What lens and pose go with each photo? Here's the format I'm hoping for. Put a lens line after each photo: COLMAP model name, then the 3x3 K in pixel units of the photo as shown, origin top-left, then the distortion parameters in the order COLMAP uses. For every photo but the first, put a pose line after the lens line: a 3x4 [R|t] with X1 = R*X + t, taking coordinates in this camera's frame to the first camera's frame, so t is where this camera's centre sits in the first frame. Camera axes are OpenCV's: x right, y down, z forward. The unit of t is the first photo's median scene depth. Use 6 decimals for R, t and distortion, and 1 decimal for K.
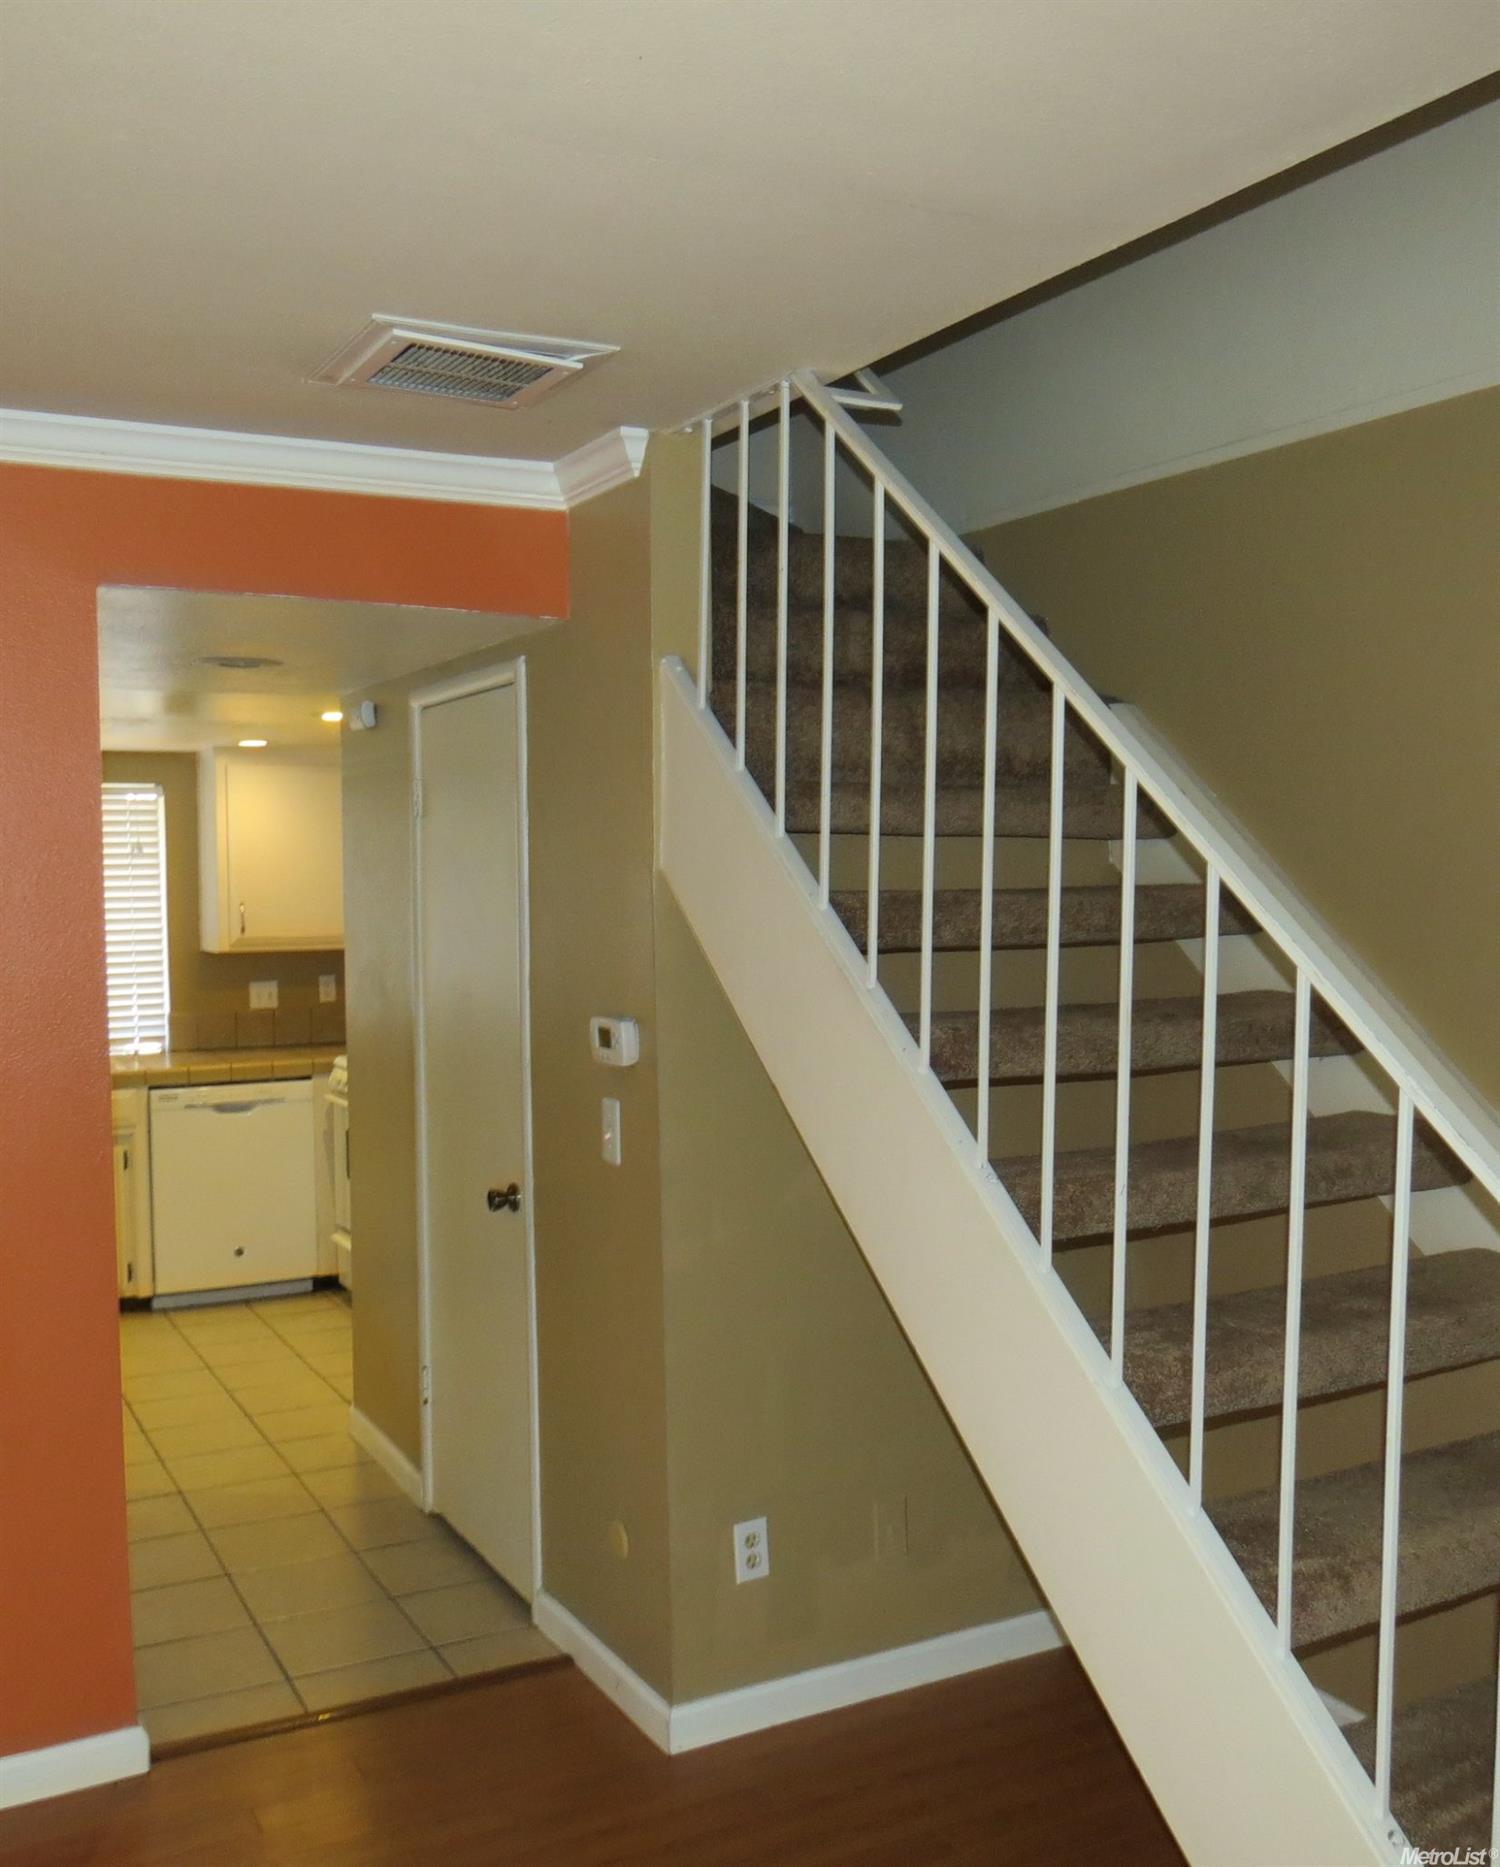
lens RADIAL K [[1756.4, 0, 745.8], [0, 1756.4, 929.3], [0, 0, 1]] dist [-0.022003, 0.000000]
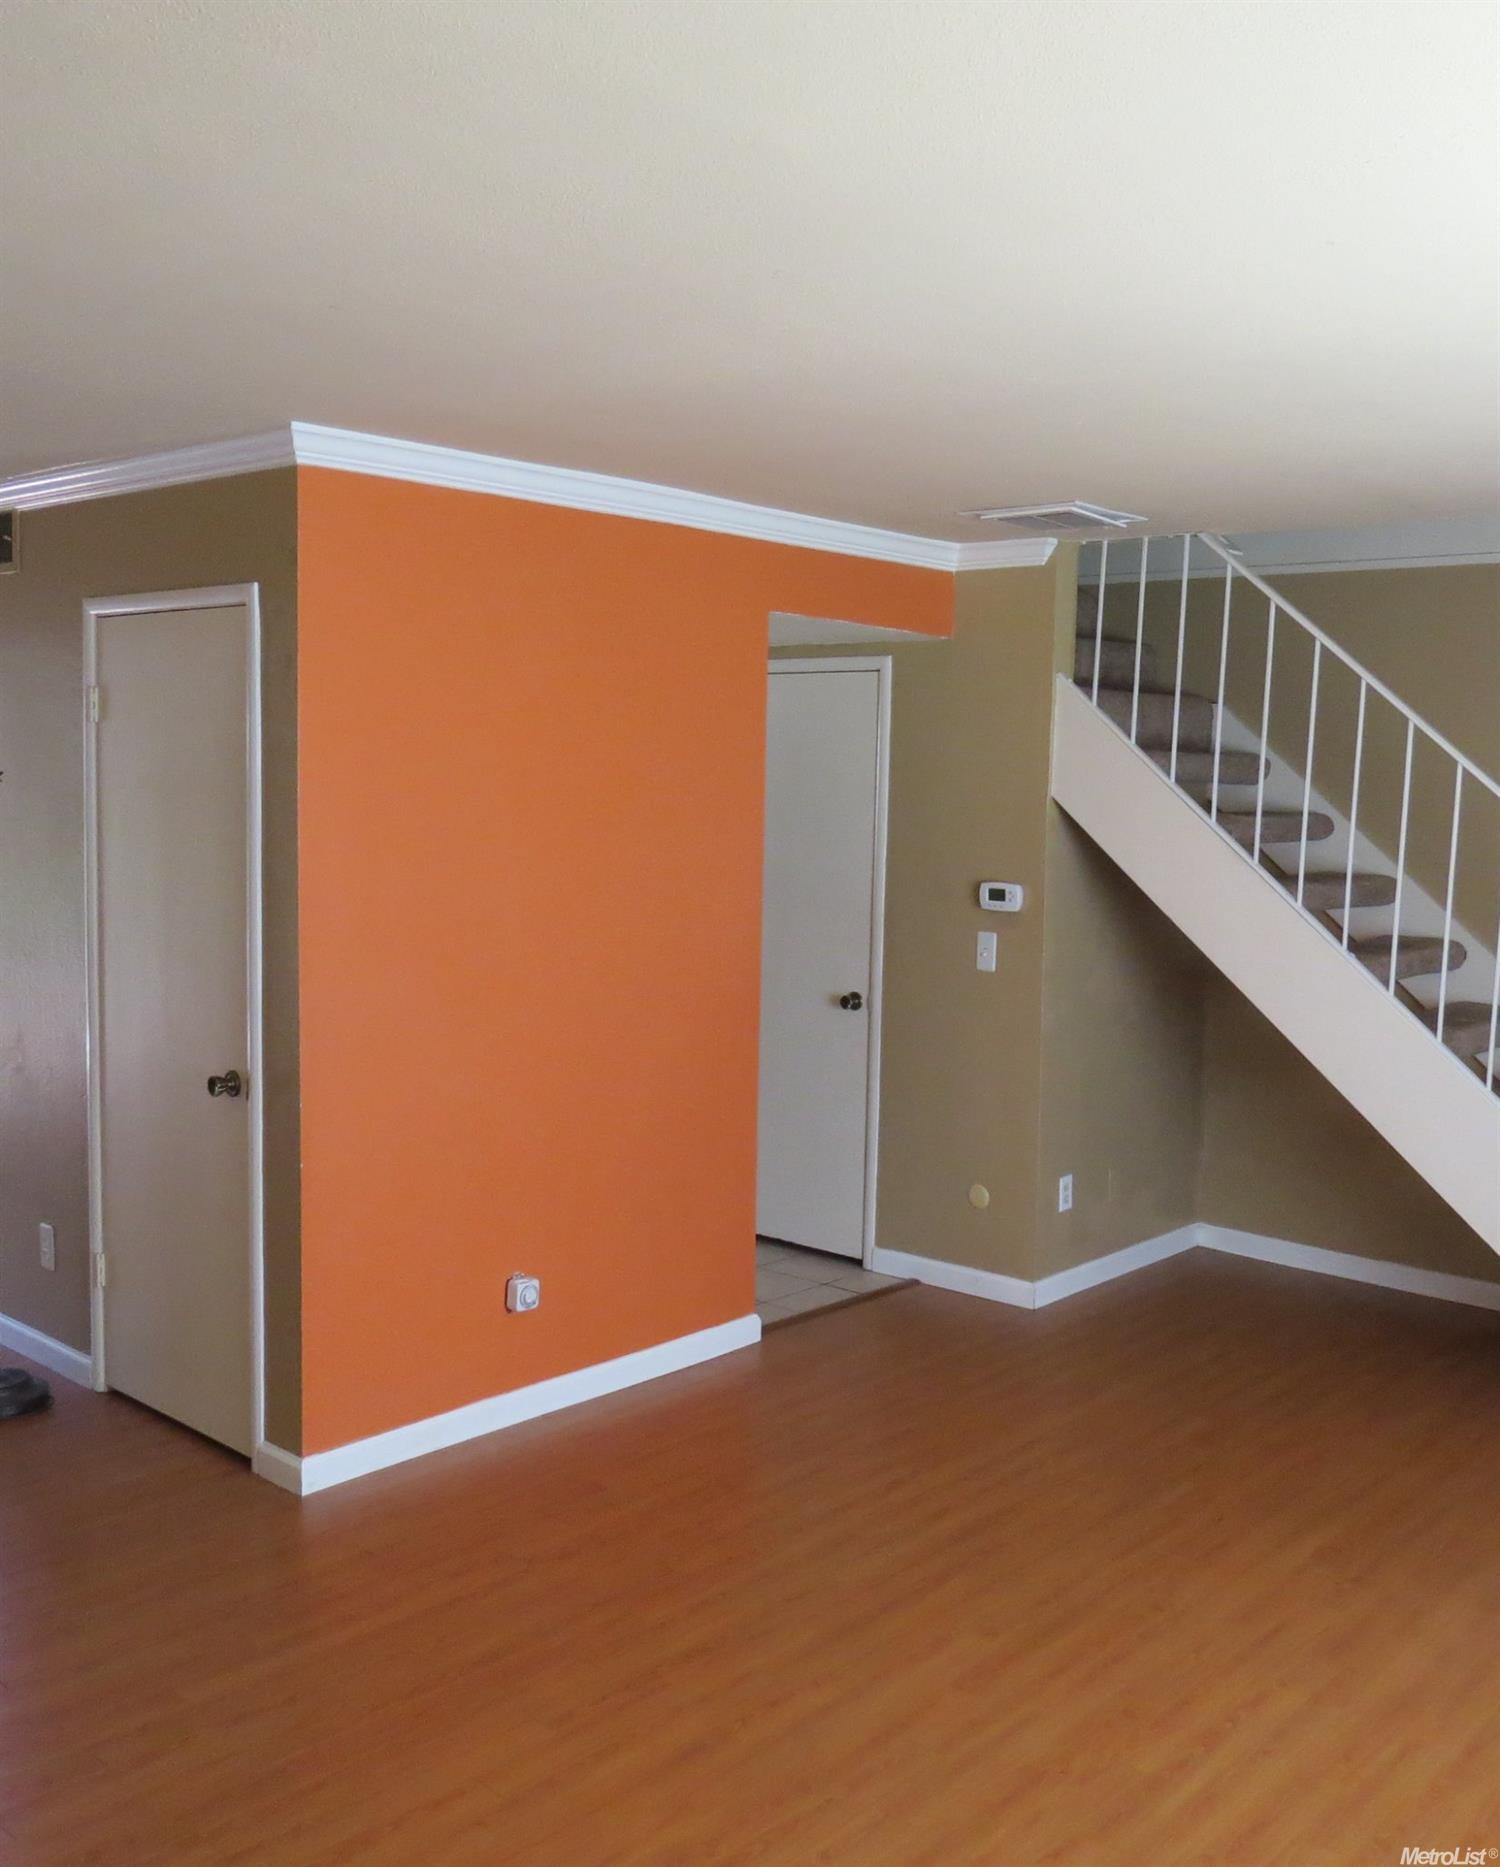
lens RADIAL K [[1756.4, 0, 752.2], [0, 1756.4, 931.0], [0, 0, 1]] dist [-0.022003, 0.000000]
pose [[0.939676, 0.001565, 0.342061, -0.876426], [-0.017972, 0.998834, 0.044802, 0.025249], [-0.341592, -0.048247, 0.938609, -0.501330]]
